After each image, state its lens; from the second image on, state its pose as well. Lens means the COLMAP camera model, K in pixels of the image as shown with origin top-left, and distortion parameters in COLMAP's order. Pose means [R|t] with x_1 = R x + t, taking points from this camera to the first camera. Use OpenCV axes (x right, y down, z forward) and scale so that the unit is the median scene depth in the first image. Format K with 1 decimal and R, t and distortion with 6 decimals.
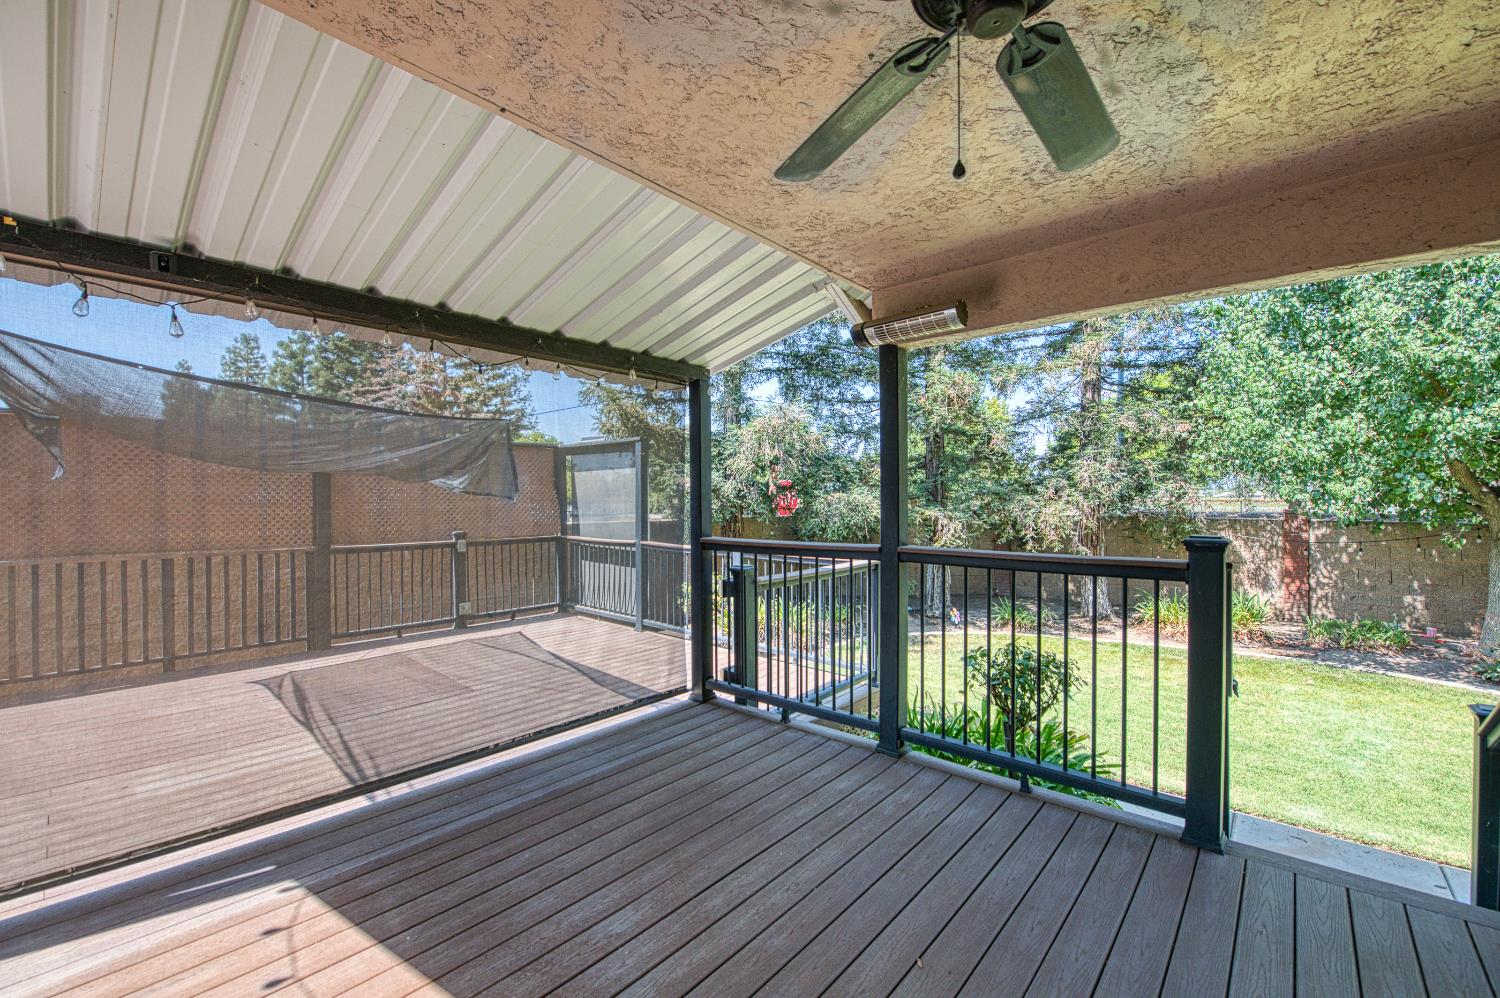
lens RADIAL K [[628.9, 0, 776.8], [0, 628.9, 498.1], [0, 0, 1]] dist [-0.021337, -0.000191]
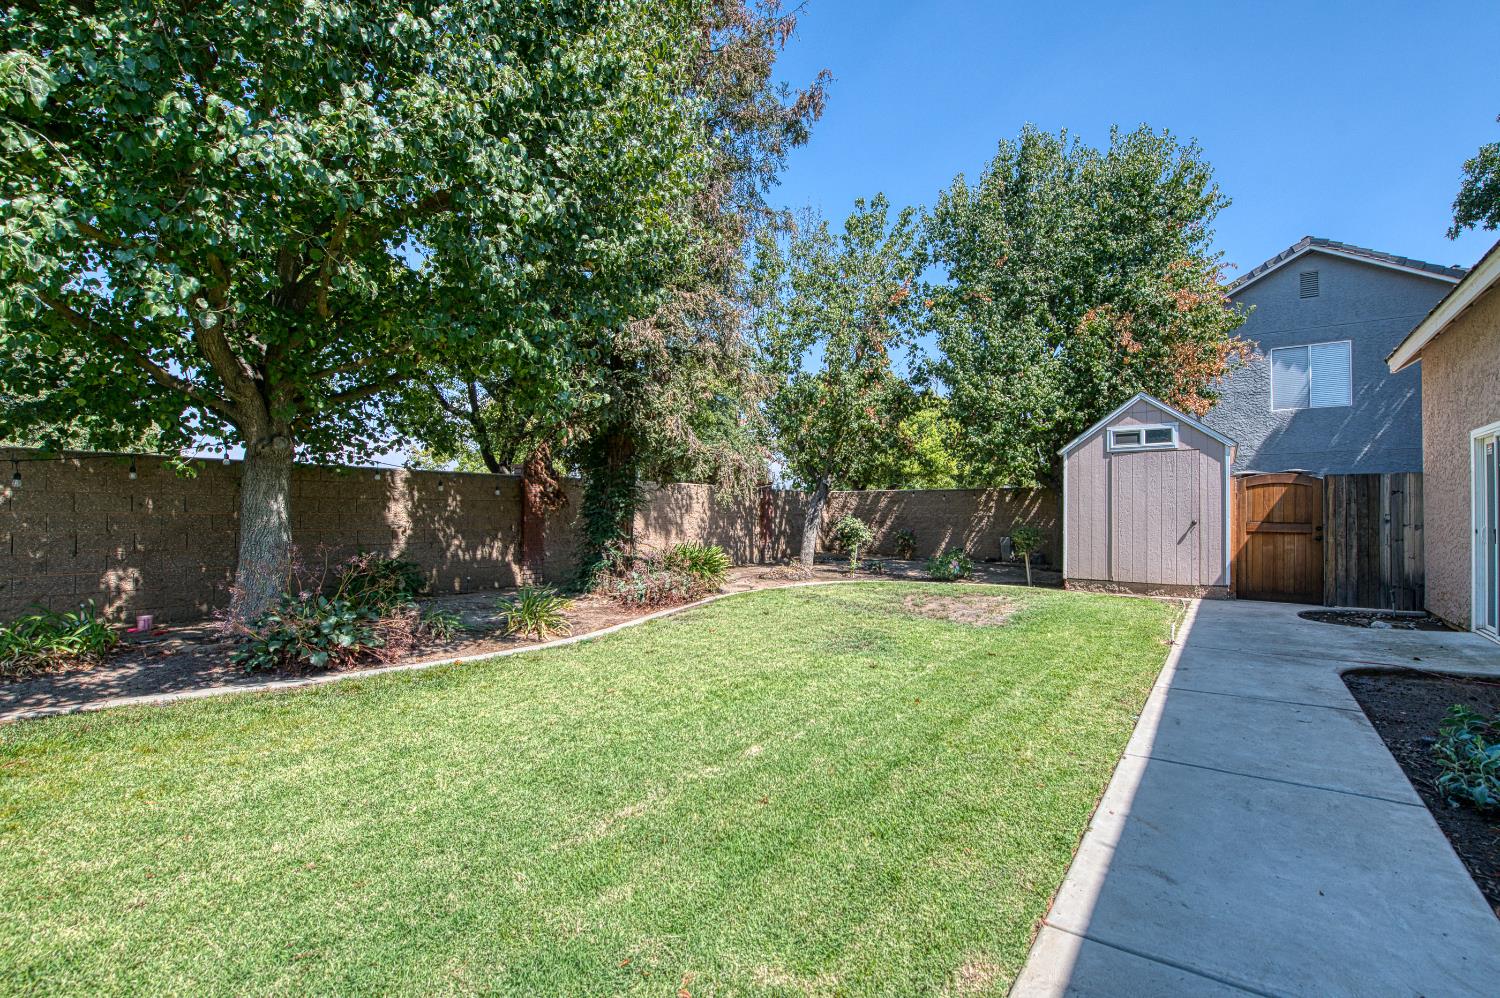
lens RADIAL K [[628.9, 0, 776.8], [0, 628.9, 498.1], [0, 0, 1]] dist [-0.021337, -0.000191]
pose [[-0.079106, 0.024116, 0.996574, 0.583408], [0.006551, 0.999698, -0.023672, 0.167577], [-0.996845, 0.004656, -0.079241, 0.611965]]
